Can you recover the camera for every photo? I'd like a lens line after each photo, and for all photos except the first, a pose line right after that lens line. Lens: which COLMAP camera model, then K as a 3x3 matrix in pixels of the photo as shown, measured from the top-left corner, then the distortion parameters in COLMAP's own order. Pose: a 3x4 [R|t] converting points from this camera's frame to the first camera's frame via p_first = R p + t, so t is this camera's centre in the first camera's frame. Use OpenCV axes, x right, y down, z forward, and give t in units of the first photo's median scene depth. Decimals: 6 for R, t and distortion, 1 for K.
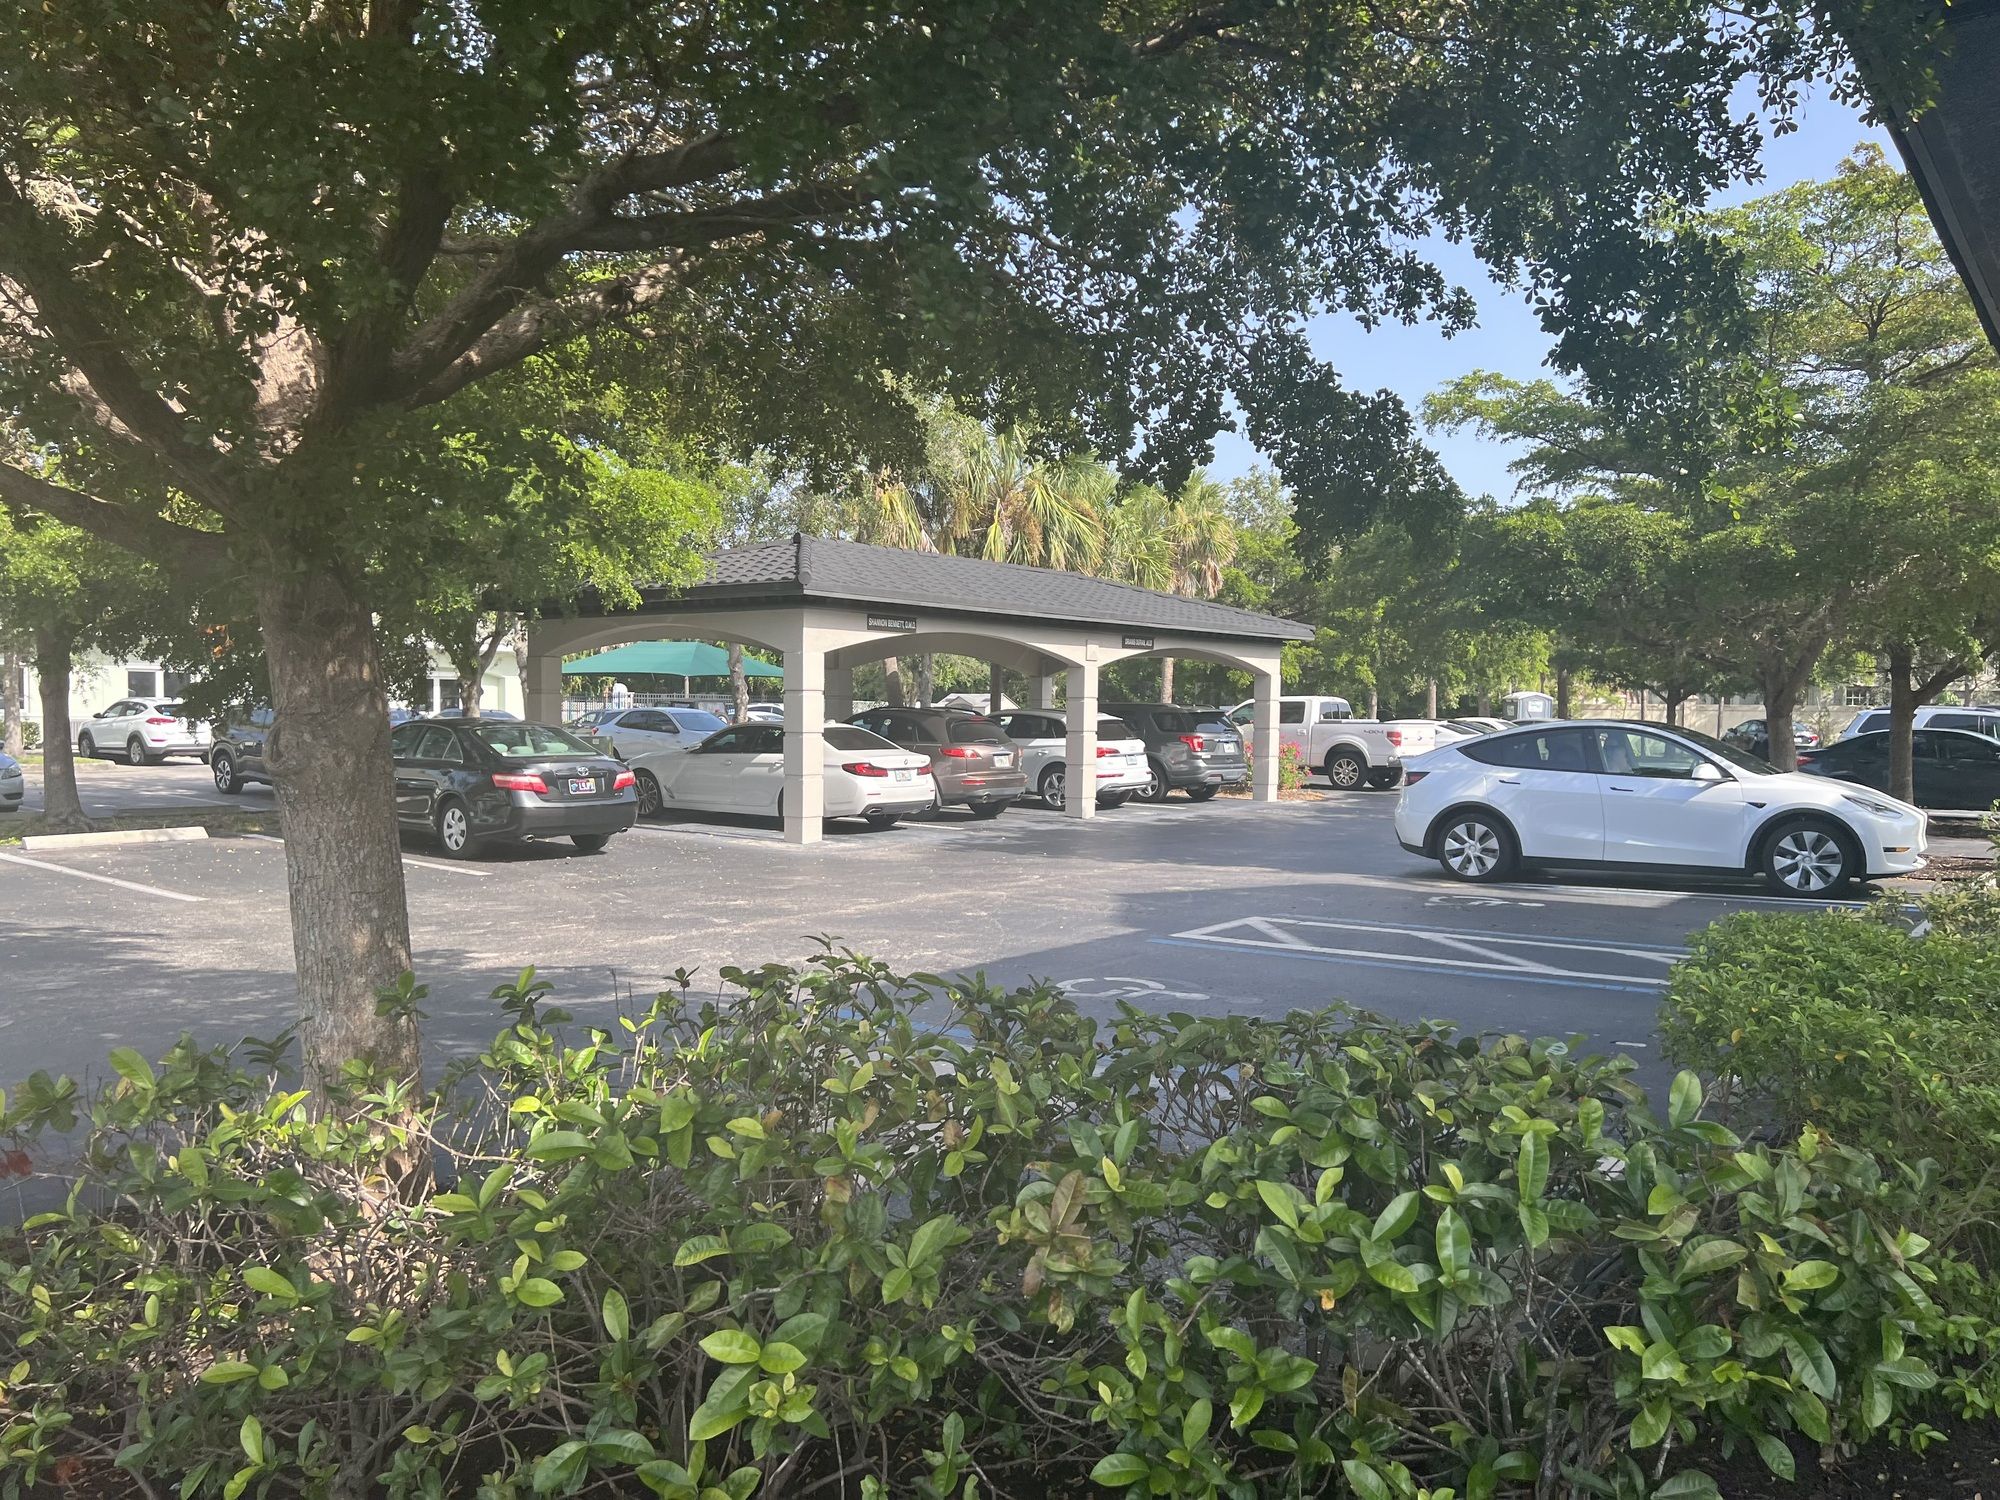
lens RADIAL K [[1499.1, 0, 1000.0], [0, 1499.1, 750.0], [0, 0, 1]] dist [0.101253, -0.112081]
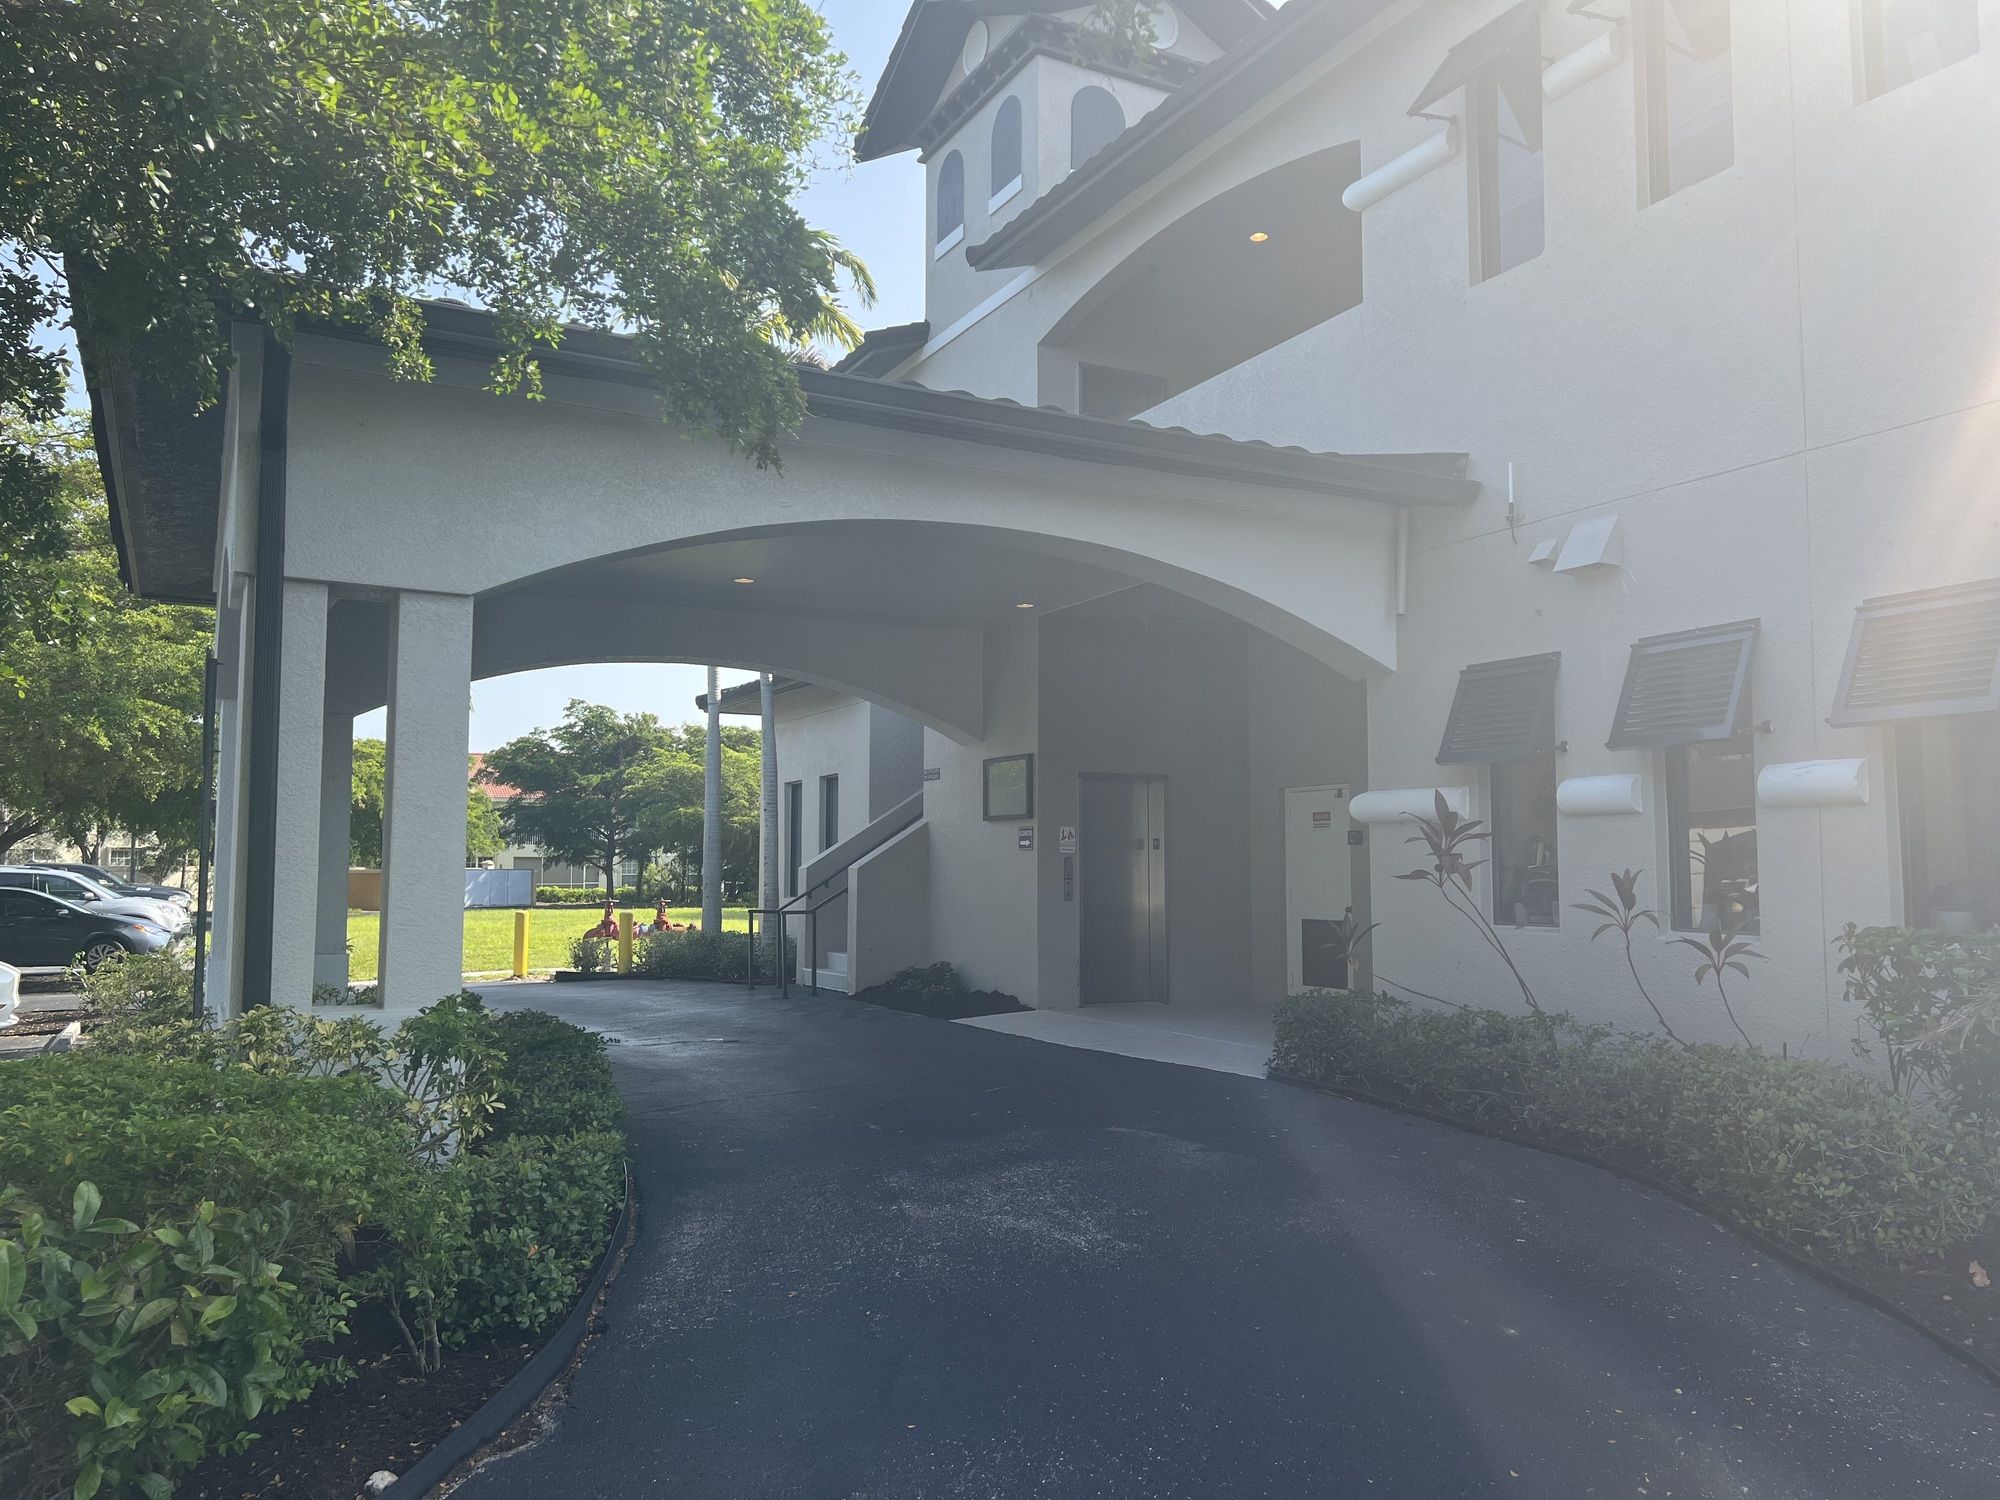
lens RADIAL K [[1499.1, 0, 1000.0], [0, 1499.1, 750.0], [0, 0, 1]] dist [0.101253, -0.112081]
pose [[0.398632, 0.071073, 0.914353, -0.413354], [0.024883, 0.995787, -0.088251, 0.002395], [-0.916773, 0.057932, 0.395184, -0.141332]]
